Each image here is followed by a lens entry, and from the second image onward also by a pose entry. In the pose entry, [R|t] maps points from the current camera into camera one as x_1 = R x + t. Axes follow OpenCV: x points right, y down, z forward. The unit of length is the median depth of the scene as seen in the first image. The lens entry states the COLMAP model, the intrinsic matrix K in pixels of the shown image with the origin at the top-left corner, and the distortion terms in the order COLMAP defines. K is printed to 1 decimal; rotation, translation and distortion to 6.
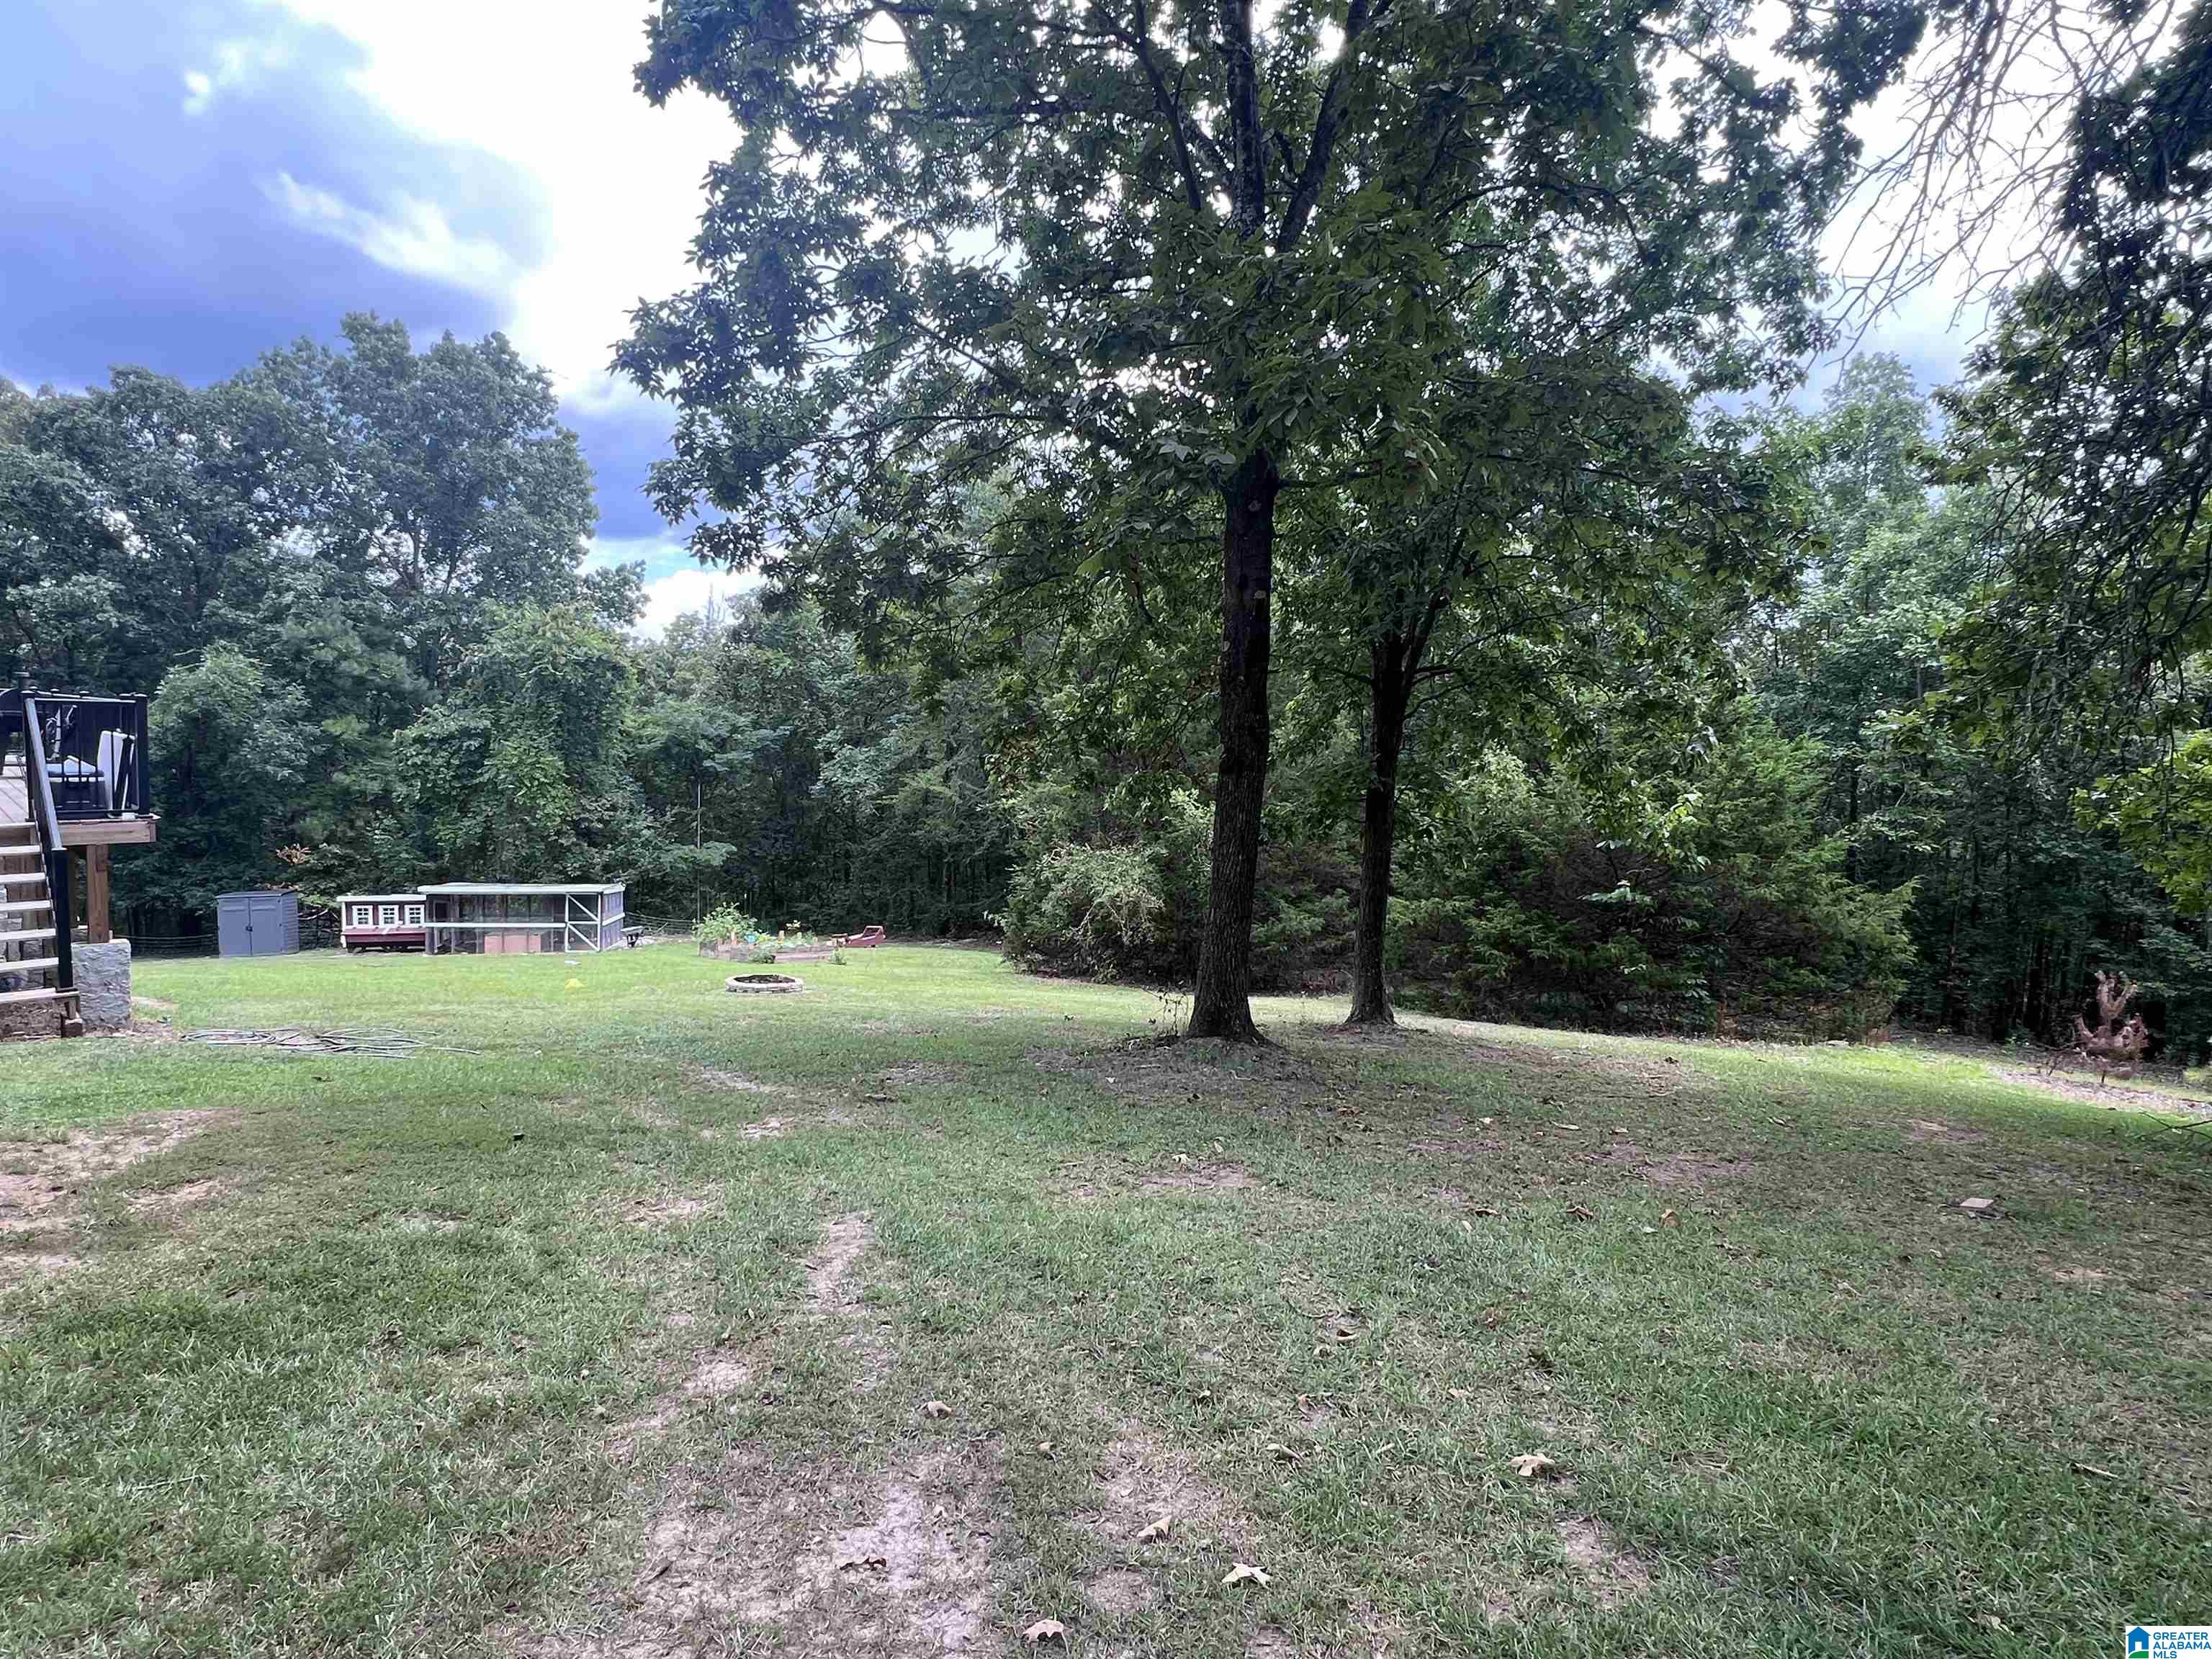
lens RADIAL K [[1137.6, 0, 1146.6], [0, 1137.6, 830.1], [0, 0, 1]] dist [0.007429, -0.002776]
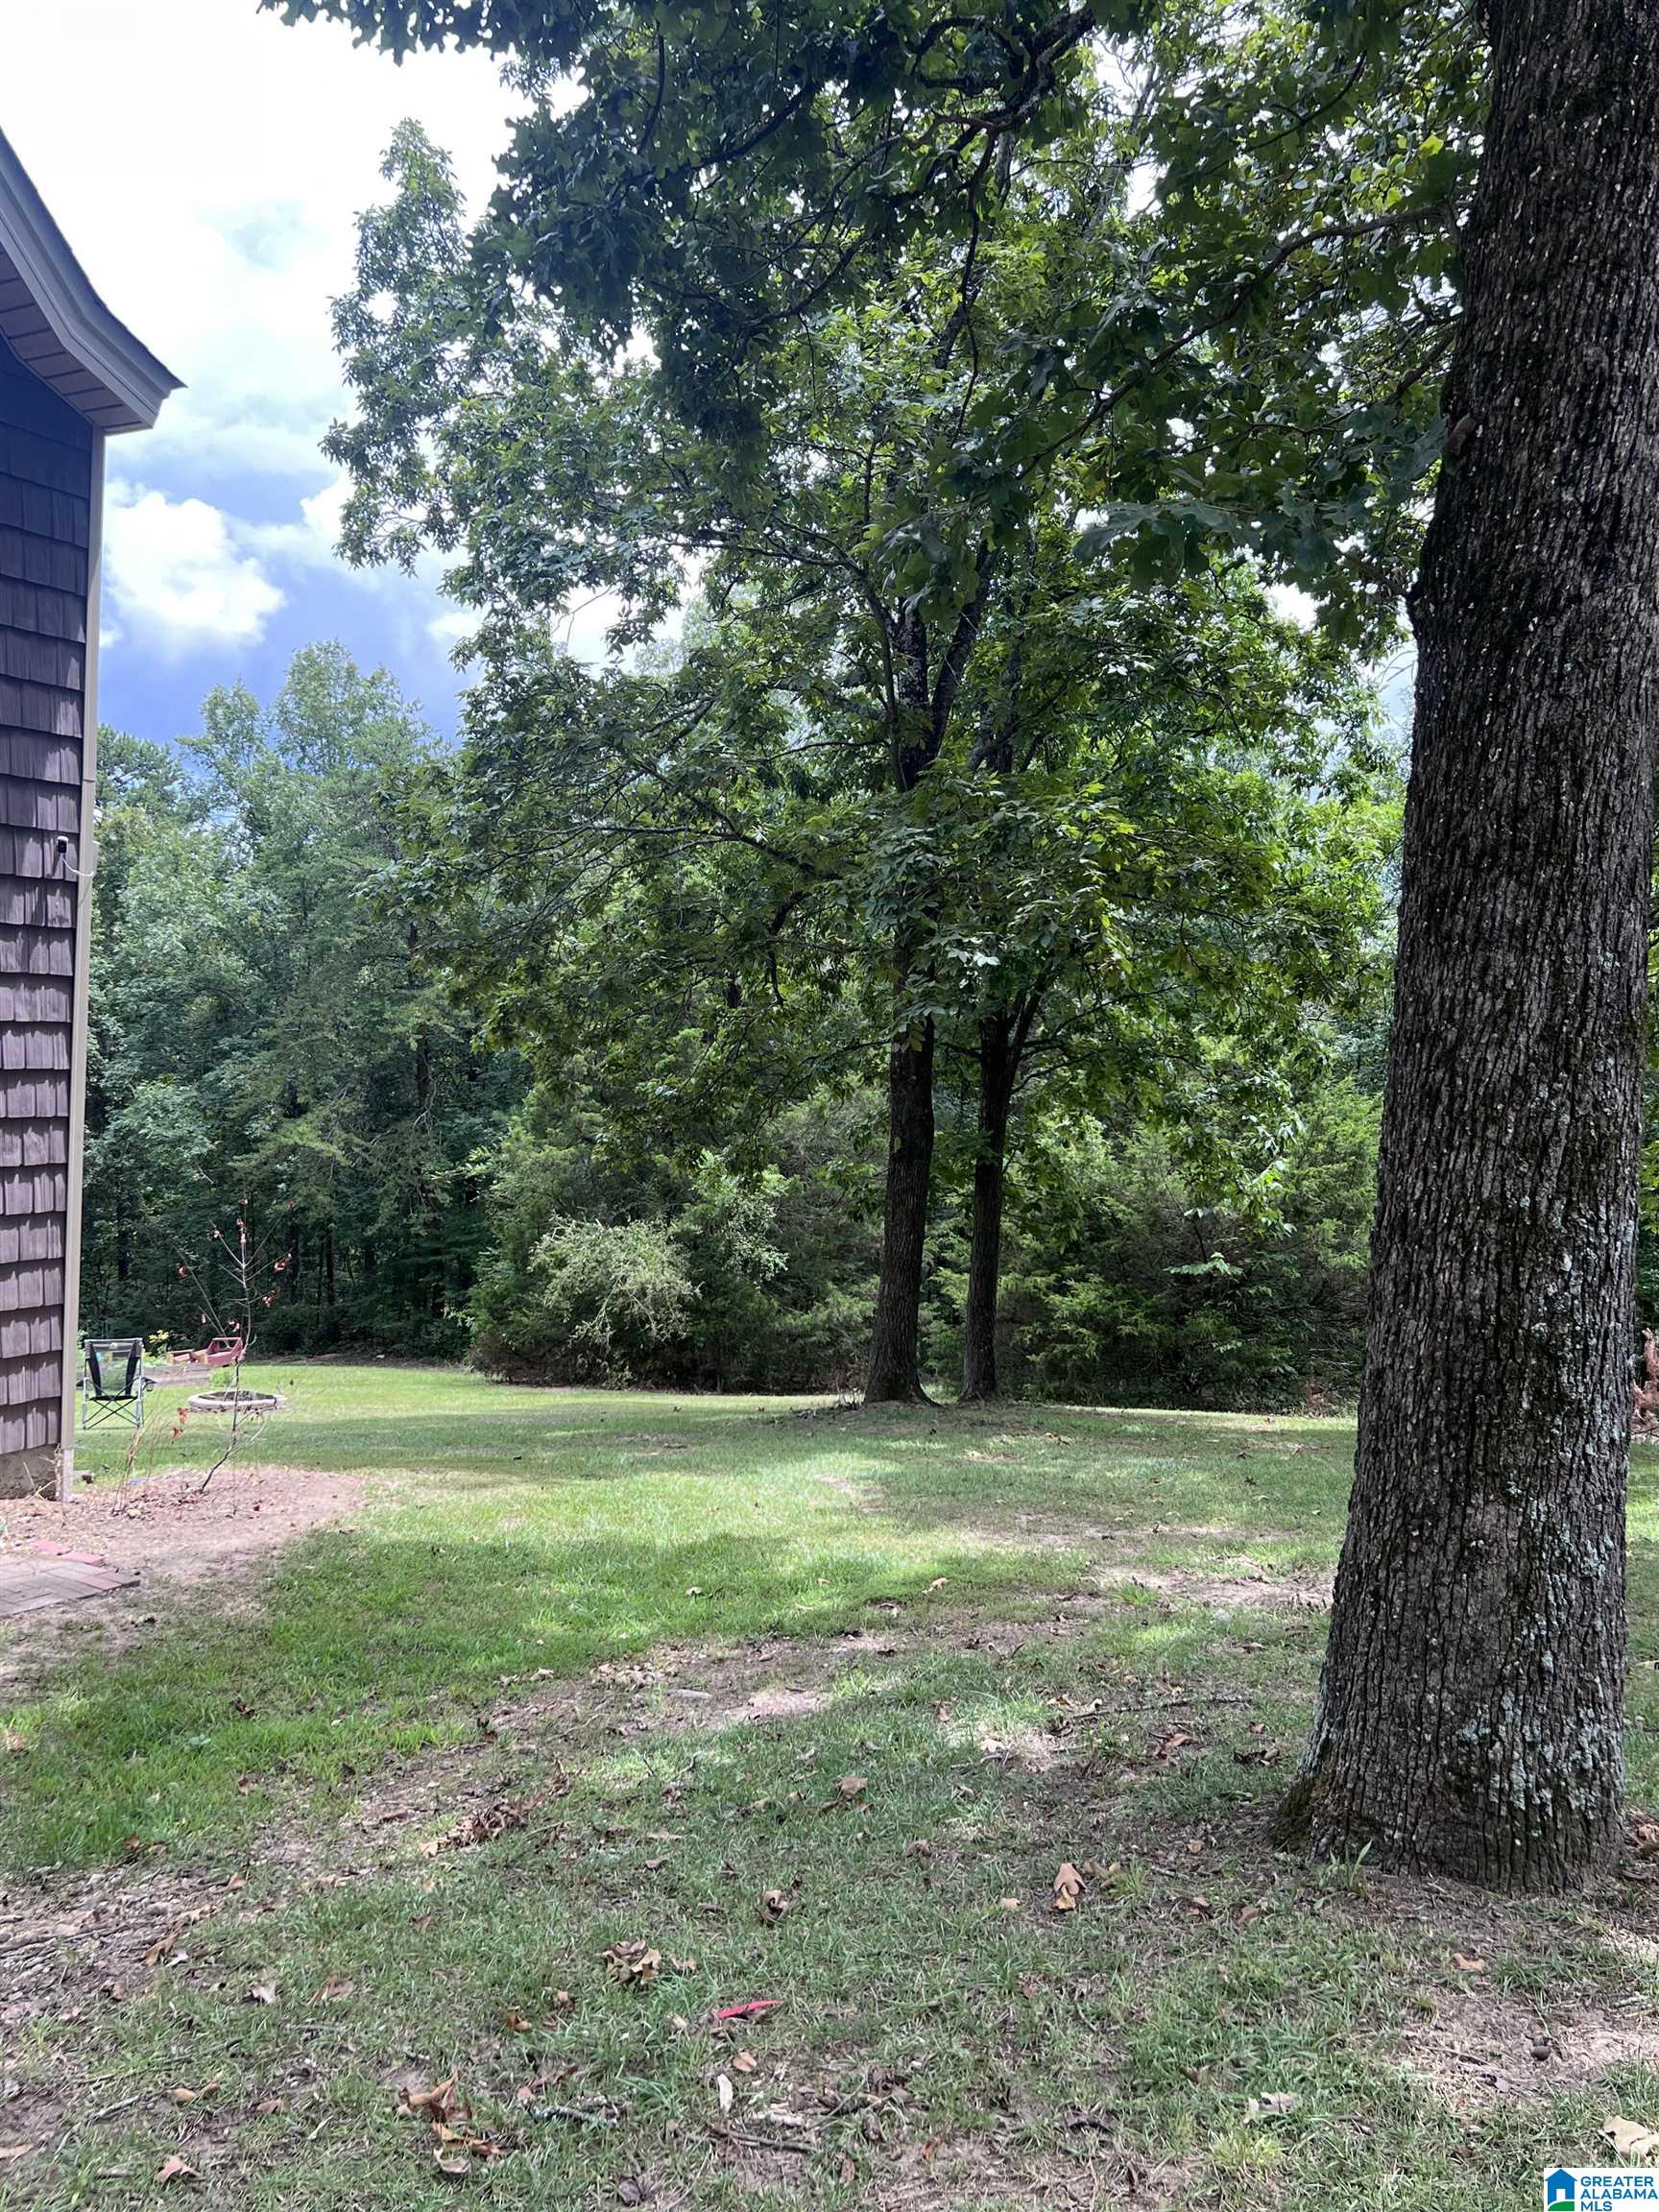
lens RADIAL K [[1864.9, 0, 822.5], [0, 1864.9, 1101.6], [0, 0, 1]] dist [0.053280, -0.000920]
pose [[0.975512, -0.003993, 0.219910, -0.268214], [0.013347, 0.999067, -0.041065, -0.022283], [-0.219541, 0.042994, 0.974655, -0.507442]]
